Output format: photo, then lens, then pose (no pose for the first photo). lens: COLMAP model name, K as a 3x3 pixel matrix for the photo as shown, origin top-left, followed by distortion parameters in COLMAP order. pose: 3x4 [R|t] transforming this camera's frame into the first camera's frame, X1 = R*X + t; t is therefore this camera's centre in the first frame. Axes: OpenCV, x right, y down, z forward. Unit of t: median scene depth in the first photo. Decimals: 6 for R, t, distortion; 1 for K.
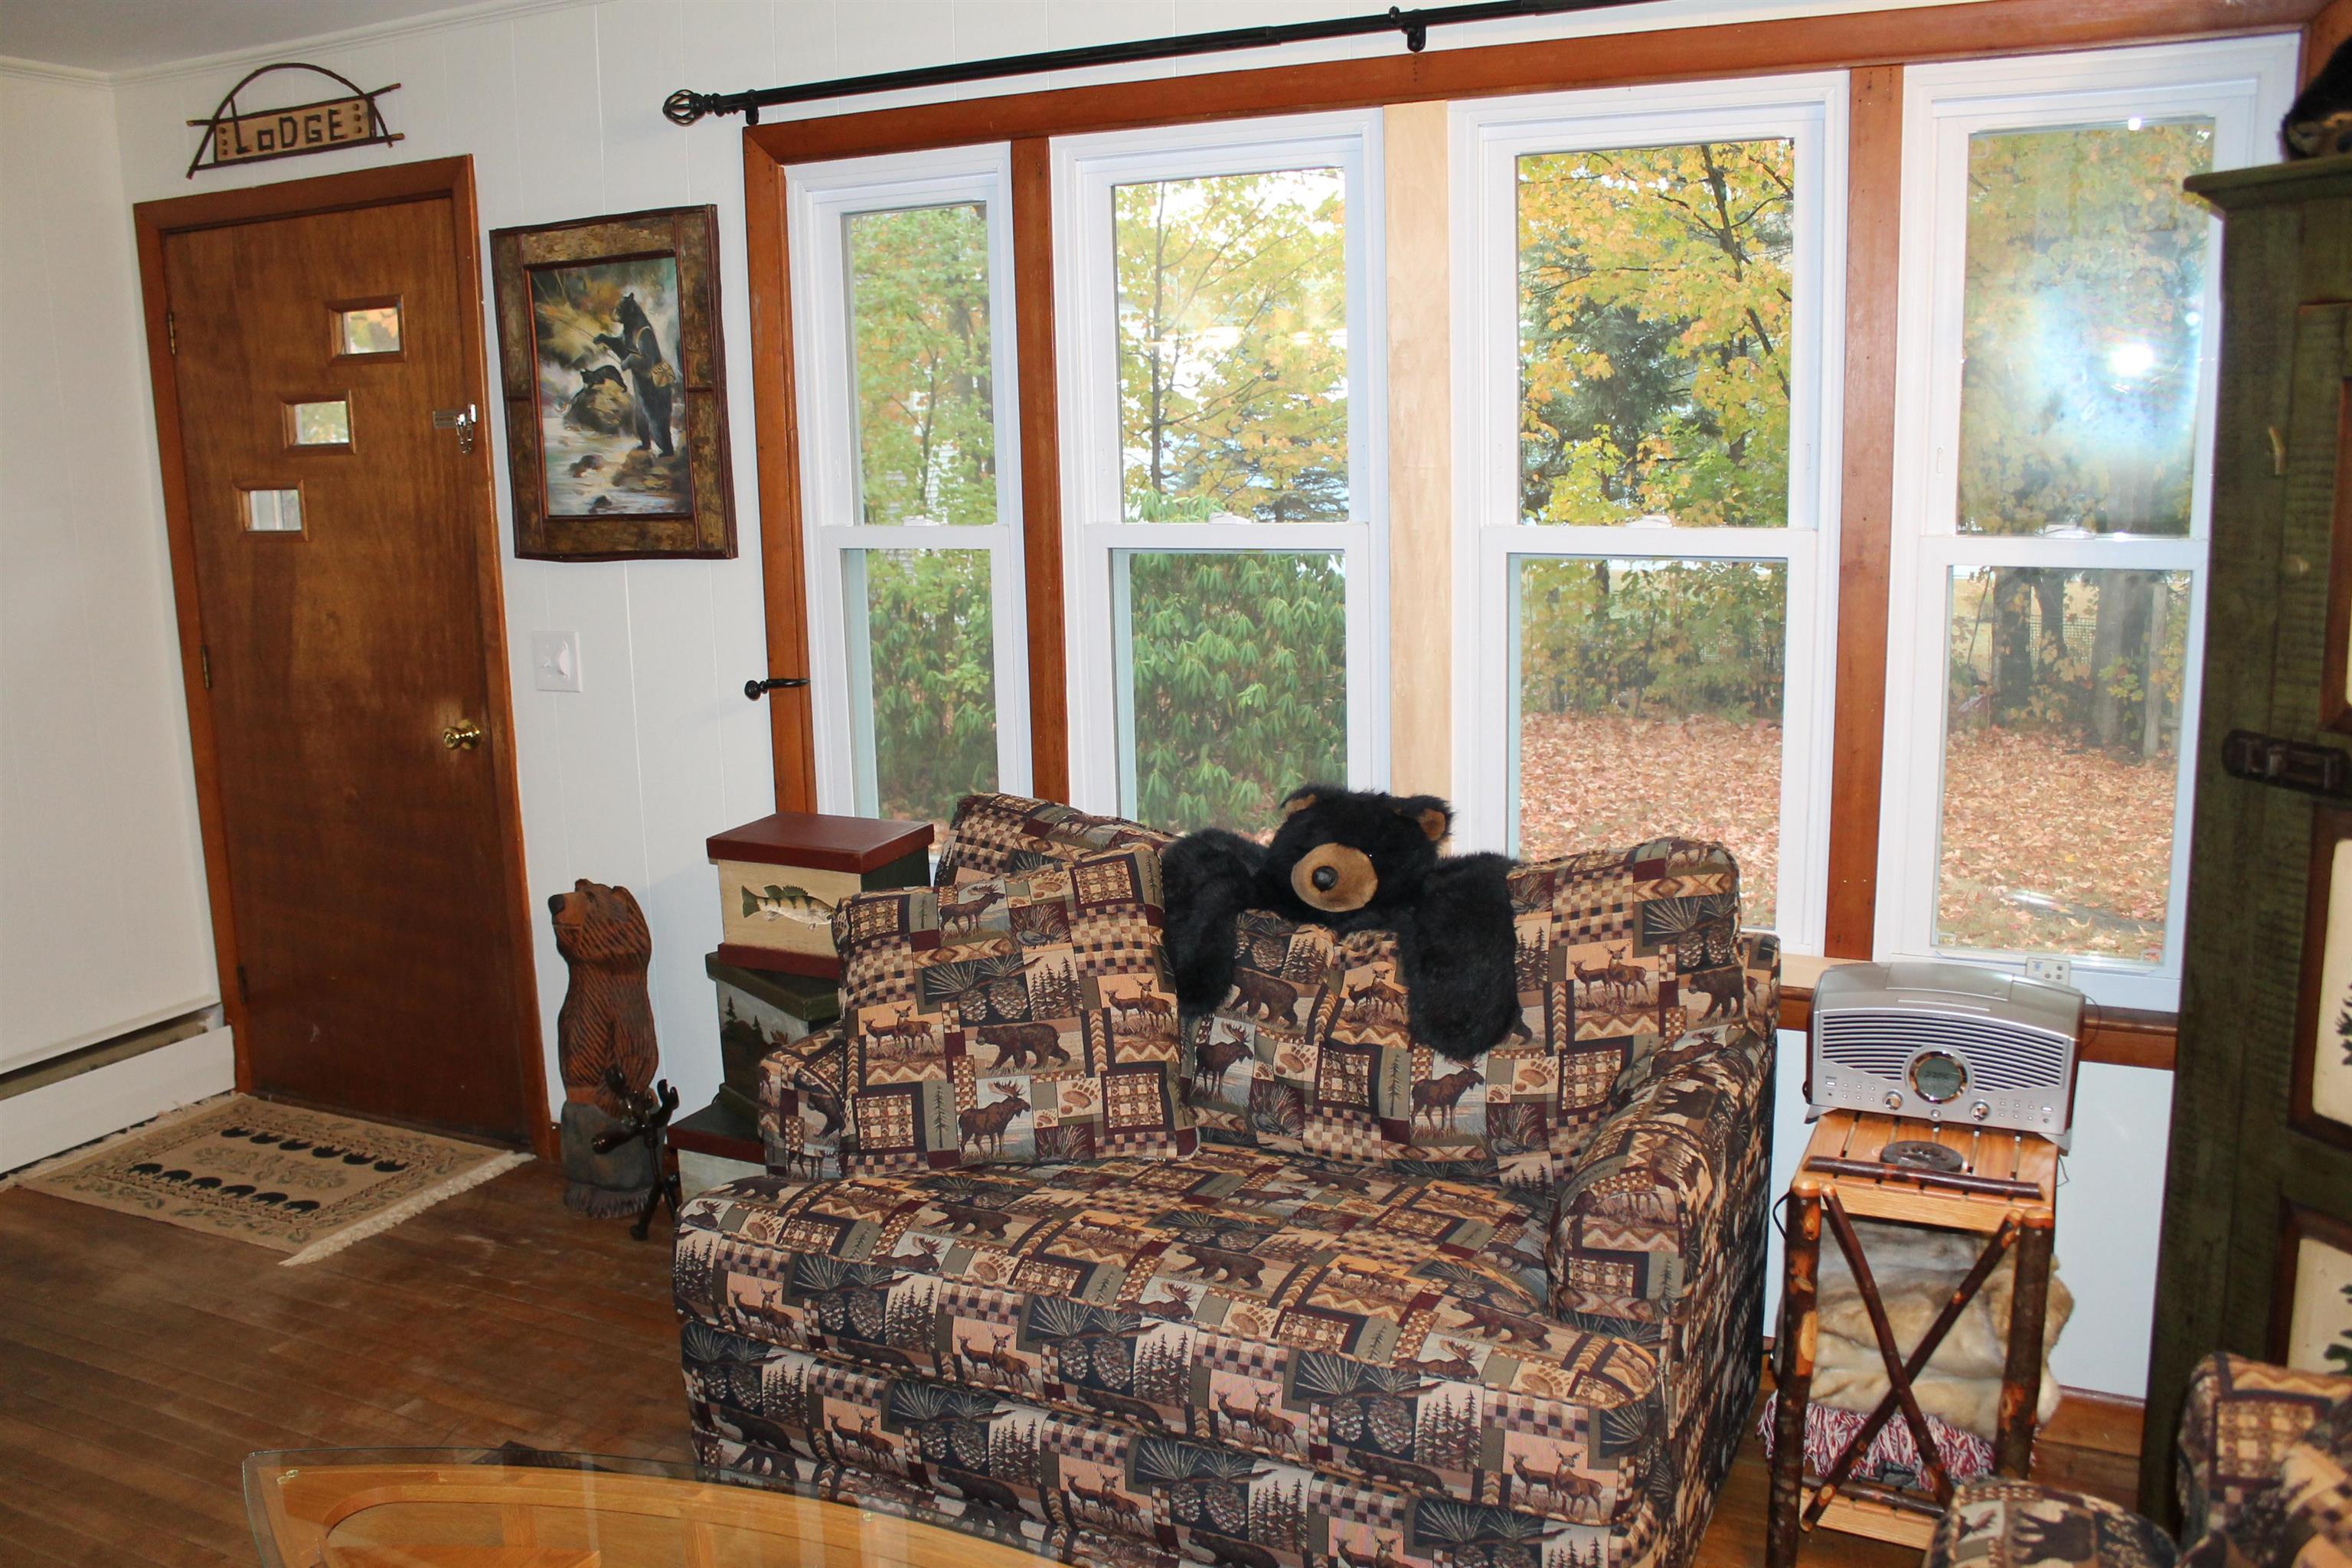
lens RADIAL K [[1917.0, 0, 1177.3], [0, 1917.0, 780.4], [0, 0, 1]] dist [-0.063147, 0.041752]
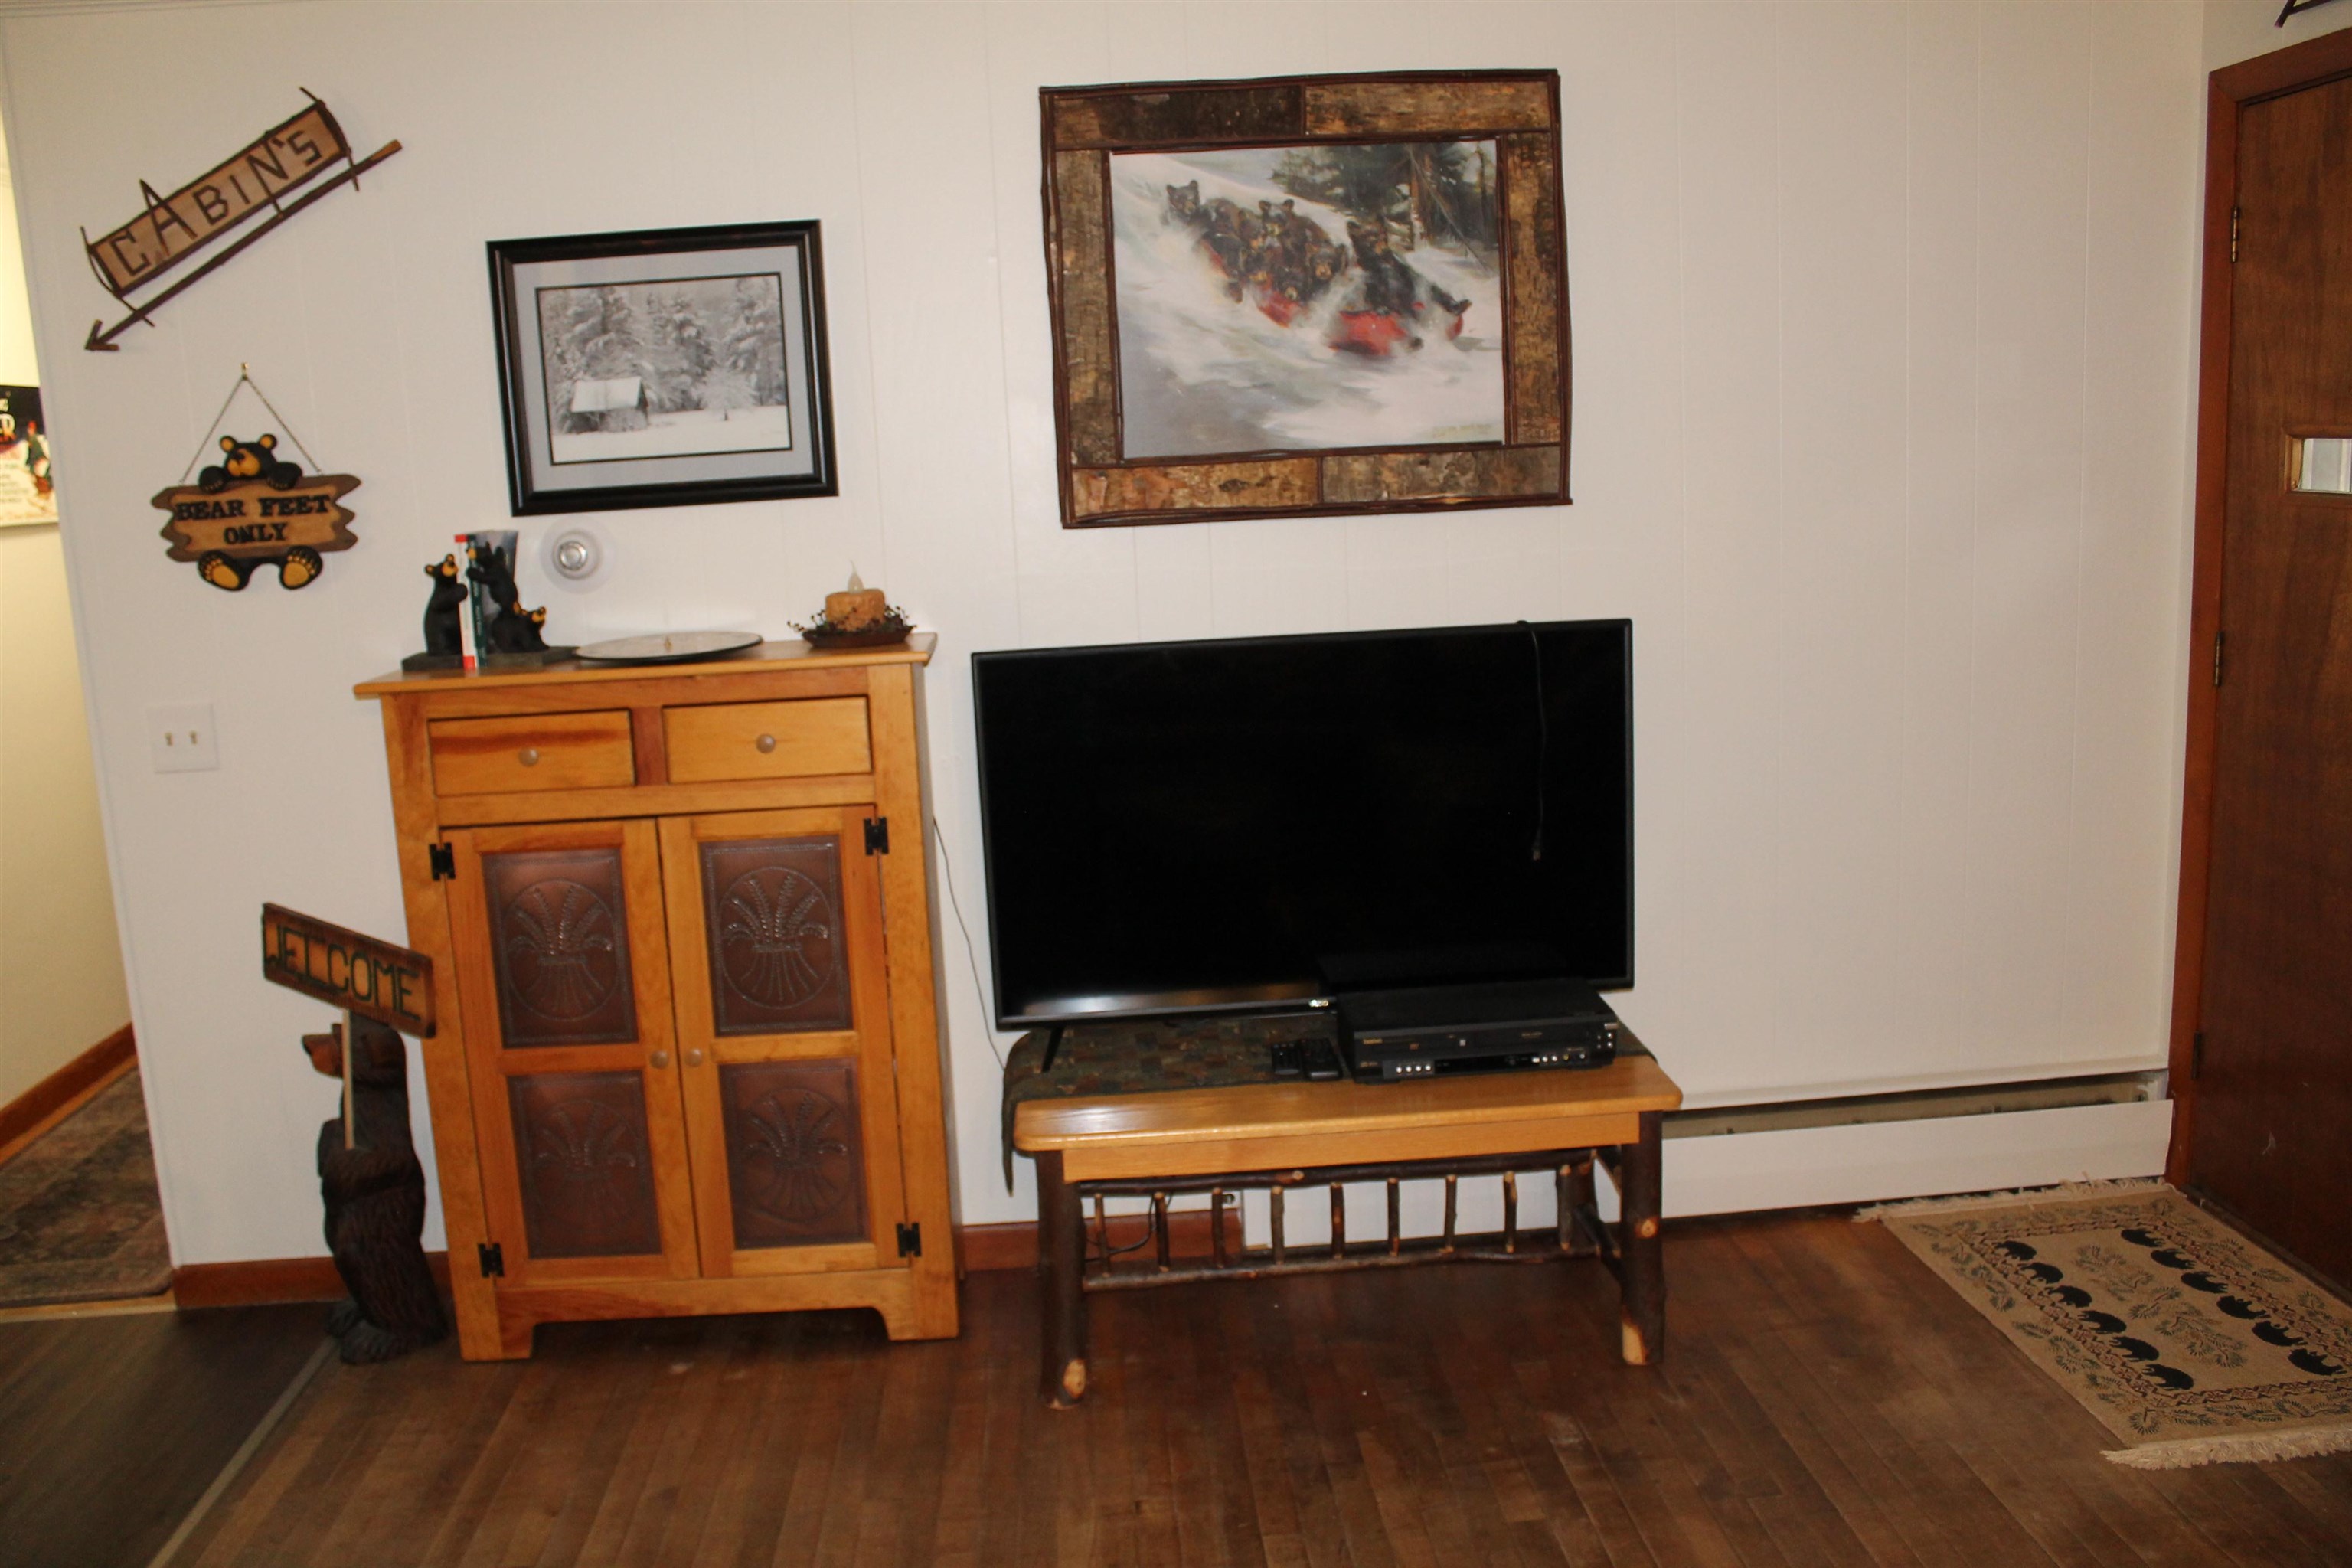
lens RADIAL K [[1917.0, 0, 1168.5], [0, 1917.0, 786.6], [0, 0, 1]] dist [-0.063147, 0.041752]
pose [[0.474060, 0.162143, -0.865434, -0.030035], [-0.121386, 0.985548, 0.118155, -0.050000], [0.872085, 0.049039, 0.486891, 0.245007]]
